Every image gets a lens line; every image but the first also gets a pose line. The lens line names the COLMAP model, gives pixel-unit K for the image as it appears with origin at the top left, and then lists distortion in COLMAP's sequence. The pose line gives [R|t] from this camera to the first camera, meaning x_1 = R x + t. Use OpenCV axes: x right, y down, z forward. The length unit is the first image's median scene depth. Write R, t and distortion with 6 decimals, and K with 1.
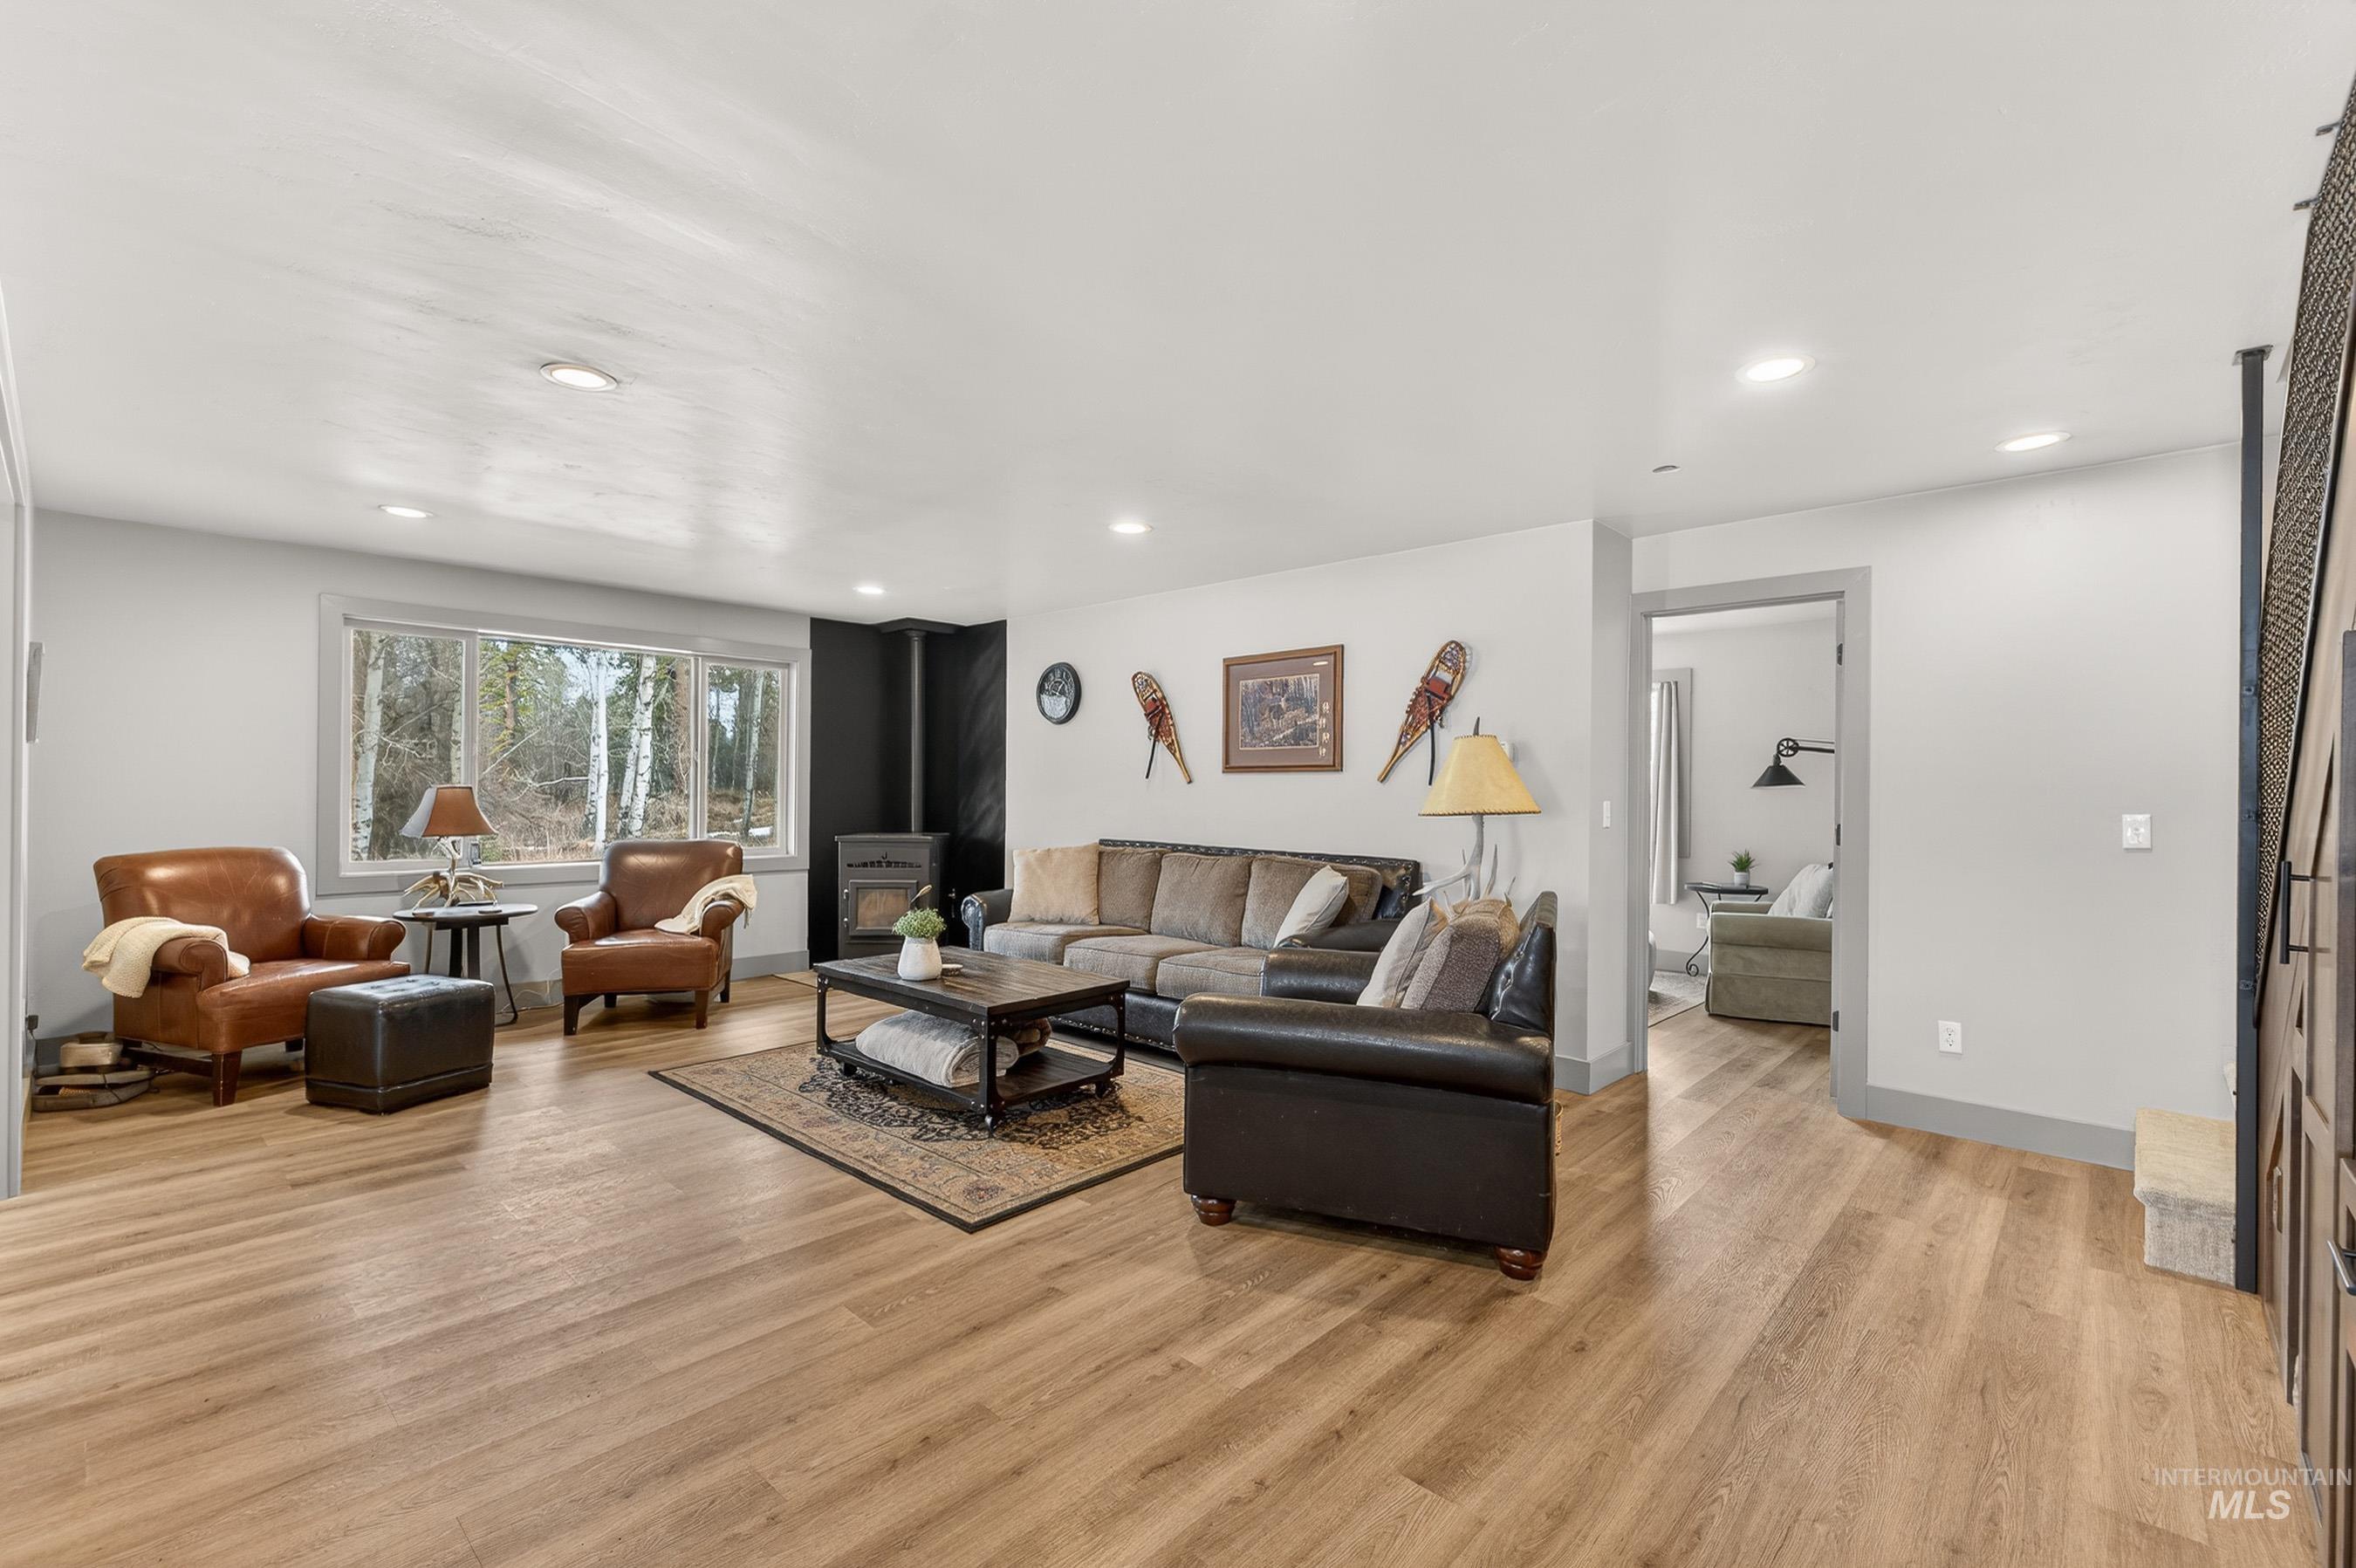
lens RADIAL K [[1017.3, 0, 1178.0], [0, 1017.3, 784.0], [0, 0, 1]] dist [0.002340, 0.000507]
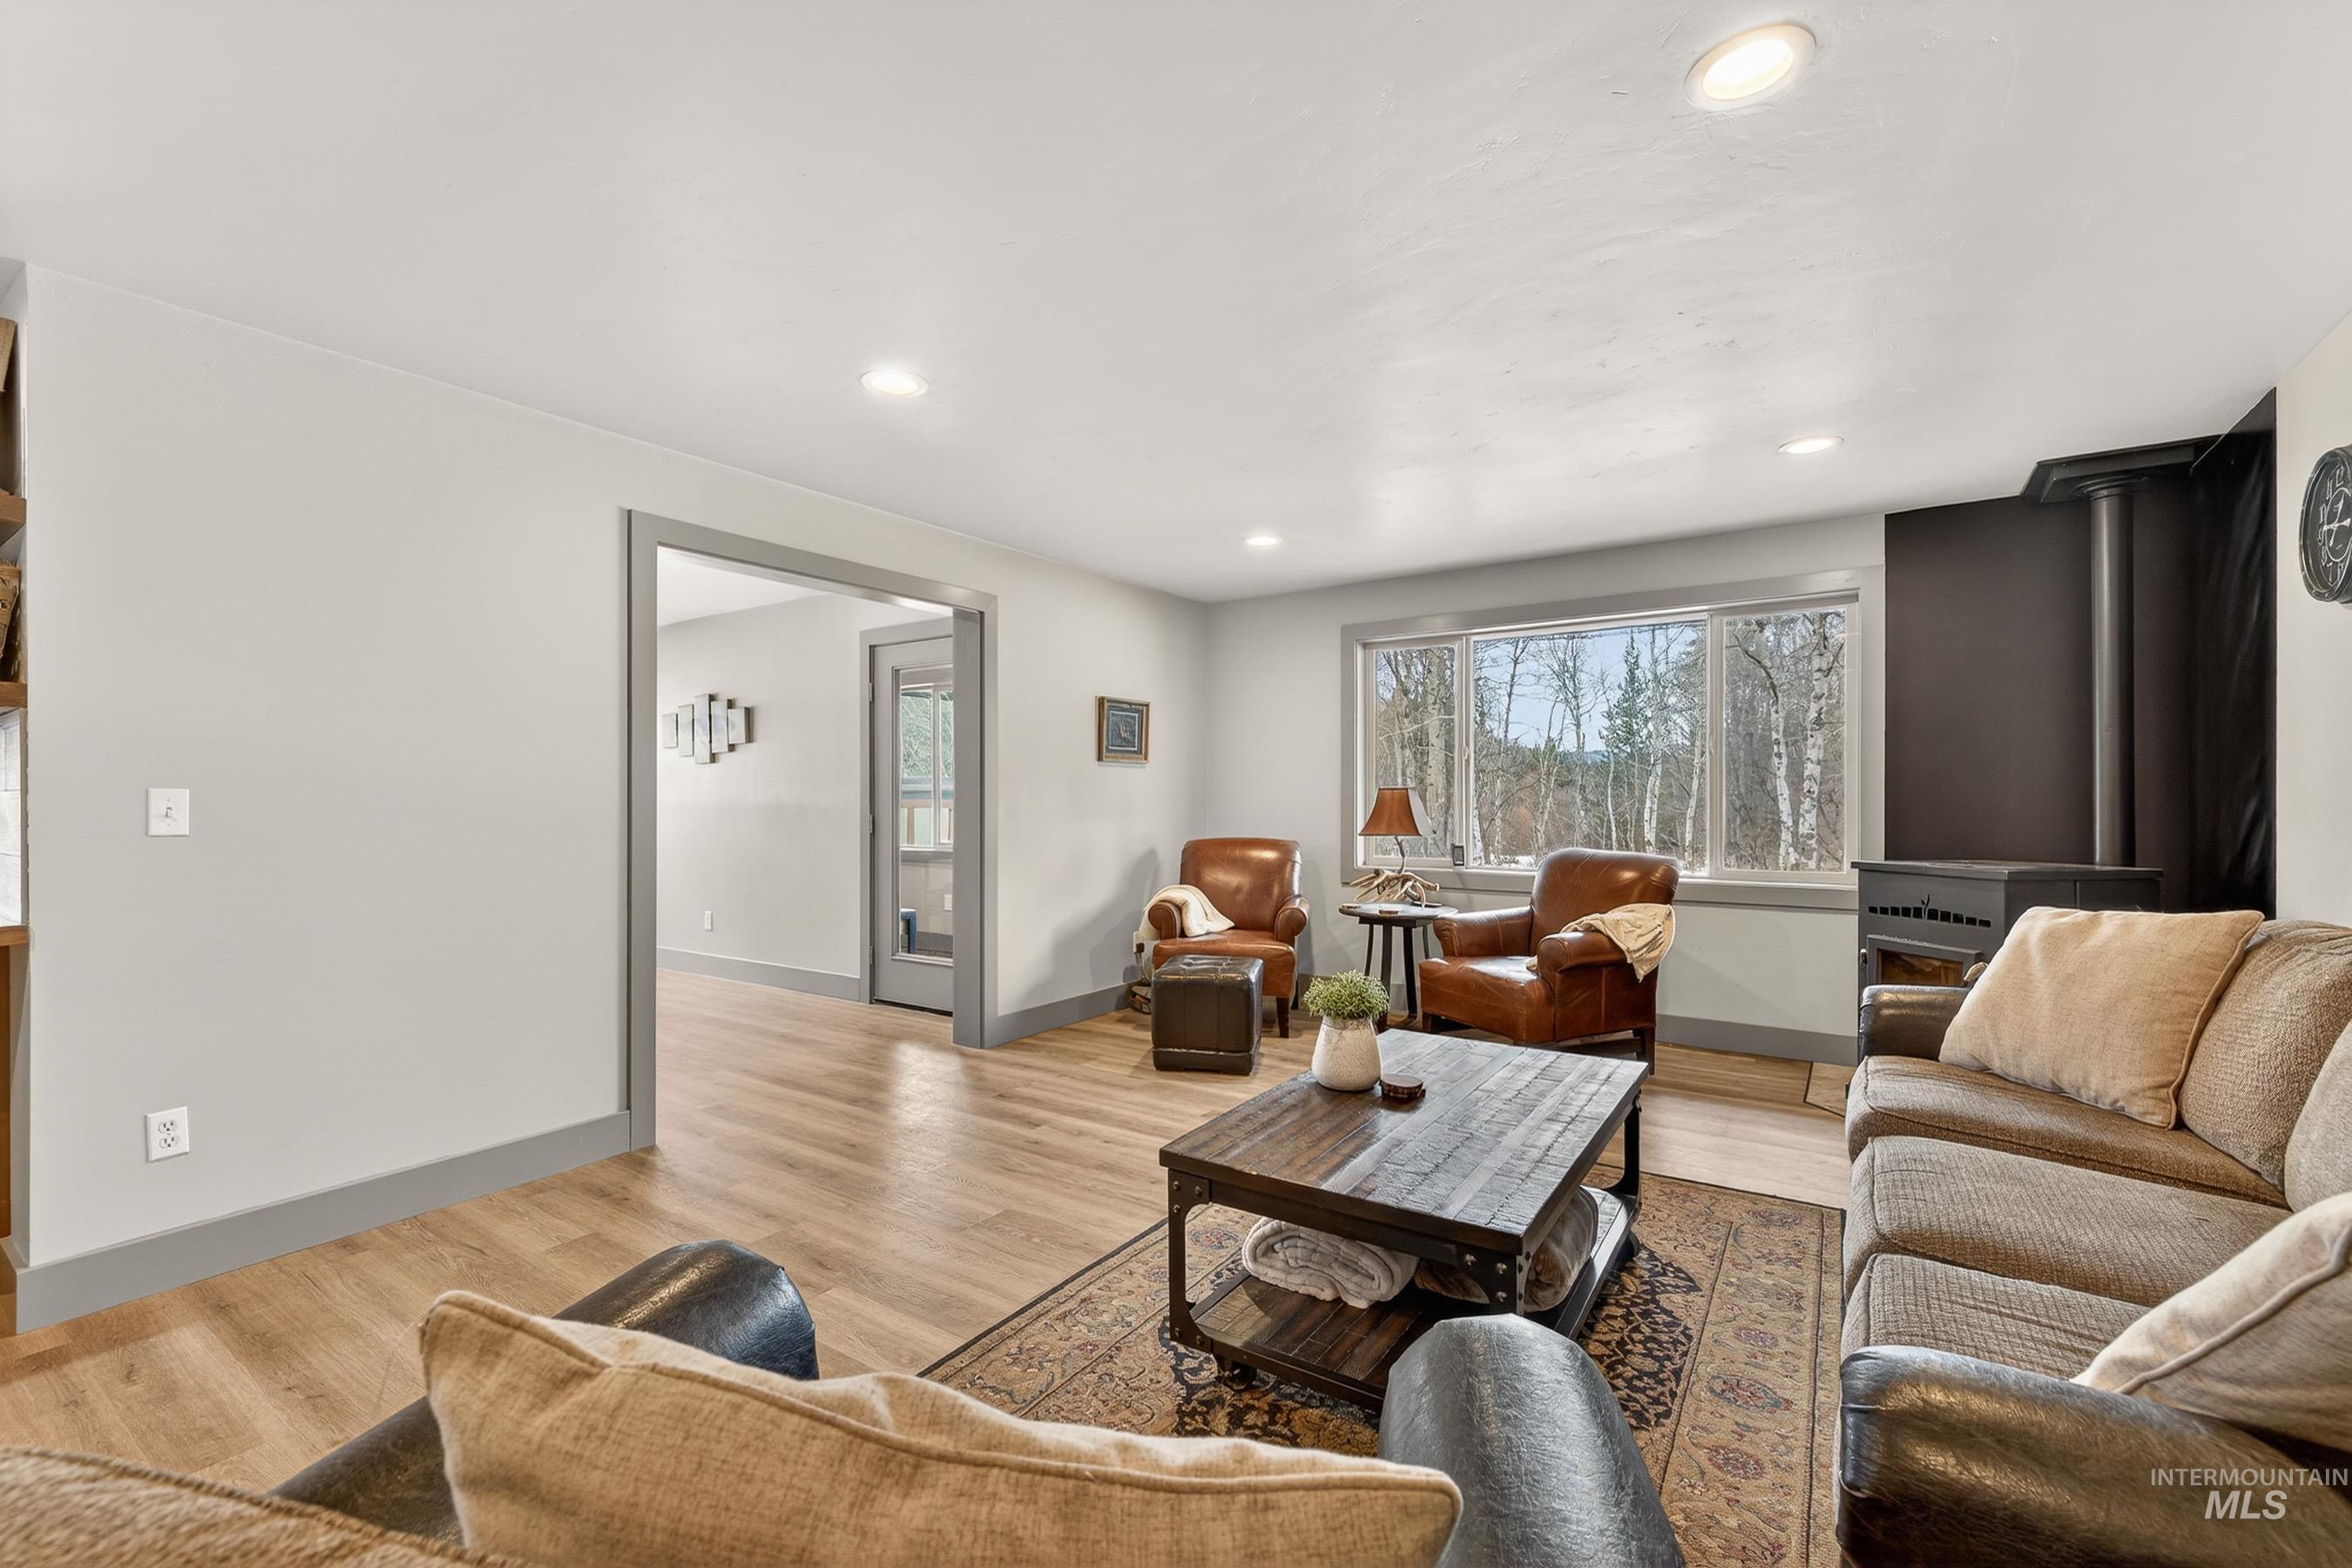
lens RADIAL K [[992.0, 0, 1168.5], [0, 992.0, 787.5], [0, 0, 1]] dist [0.005680, -0.000326]
pose [[0.139258, -0.017629, -0.990099, 0.264673], [0.007530, 0.999831, -0.016743, 0.018669], [0.990228, -0.005124, 0.139367, 0.666256]]
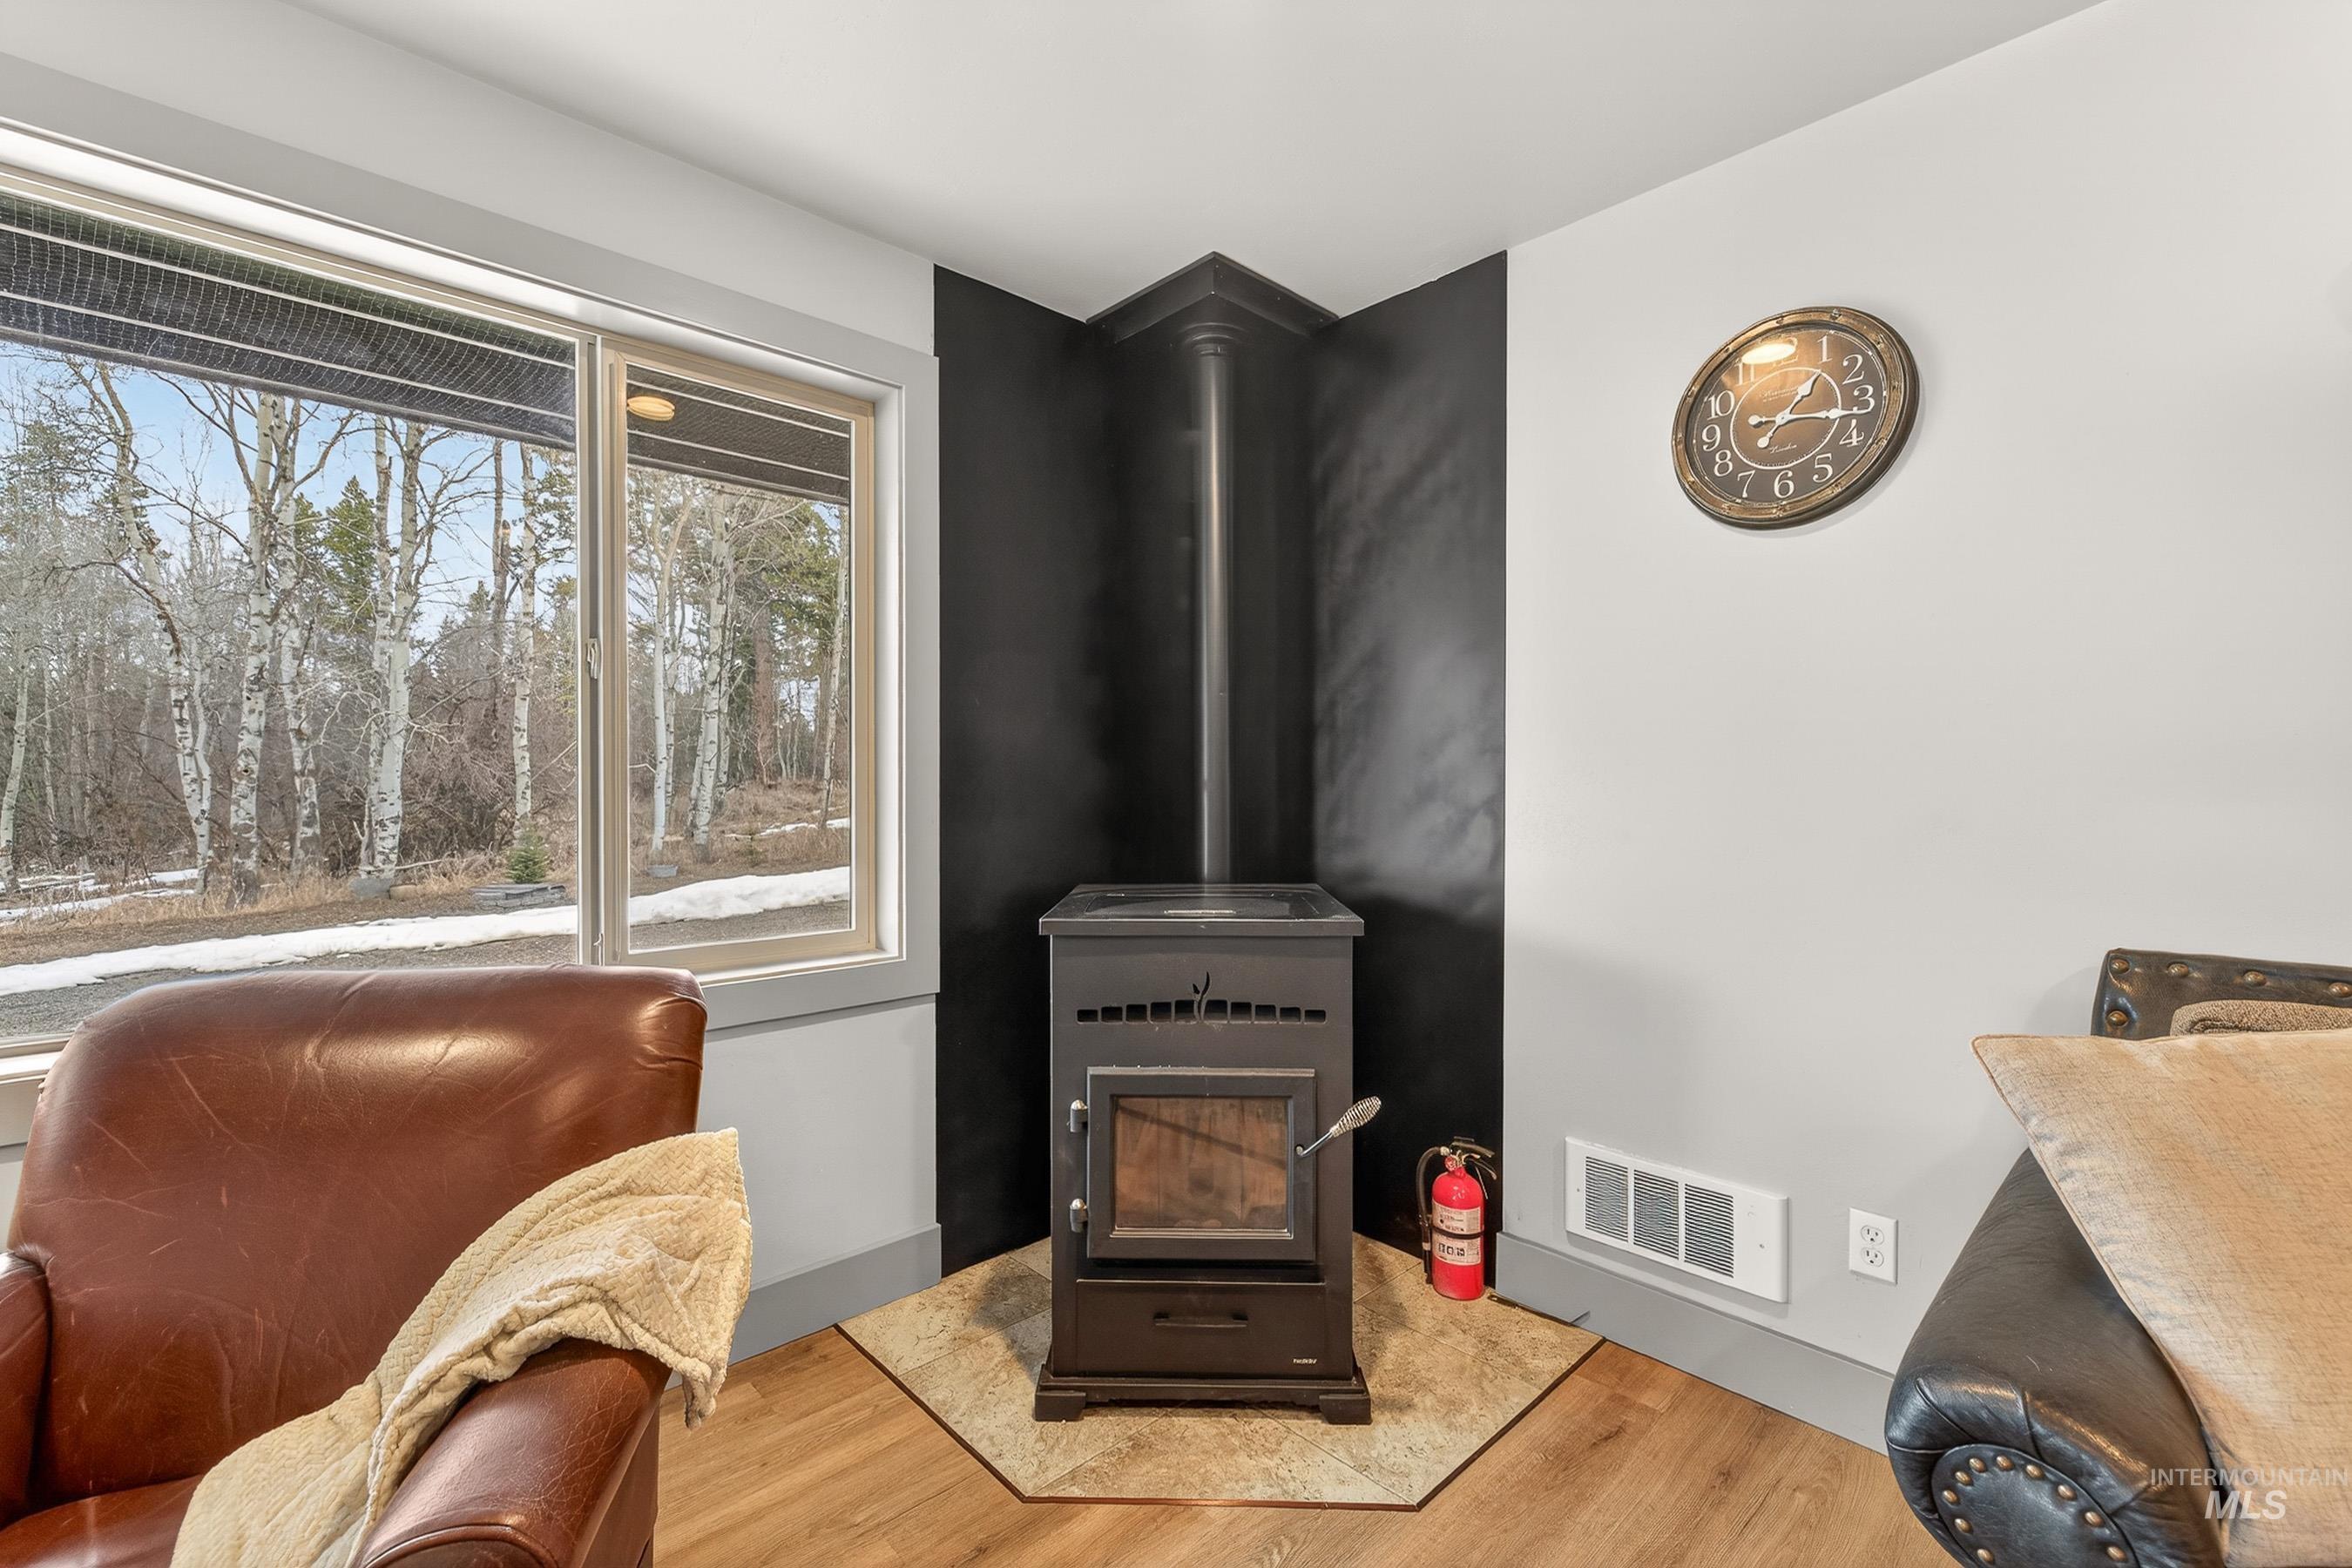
lens RADIAL K [[992.0, 0, 1168.5], [0, 992.0, 787.5], [0, 0, 1]] dist [0.005680, -0.000326]
pose [[0.997410, -0.006762, -0.071600, -0.364170], [0.007936, 0.999839, 0.016122, 0.012796], [0.071480, -0.016648, 0.997303, 0.938855]]
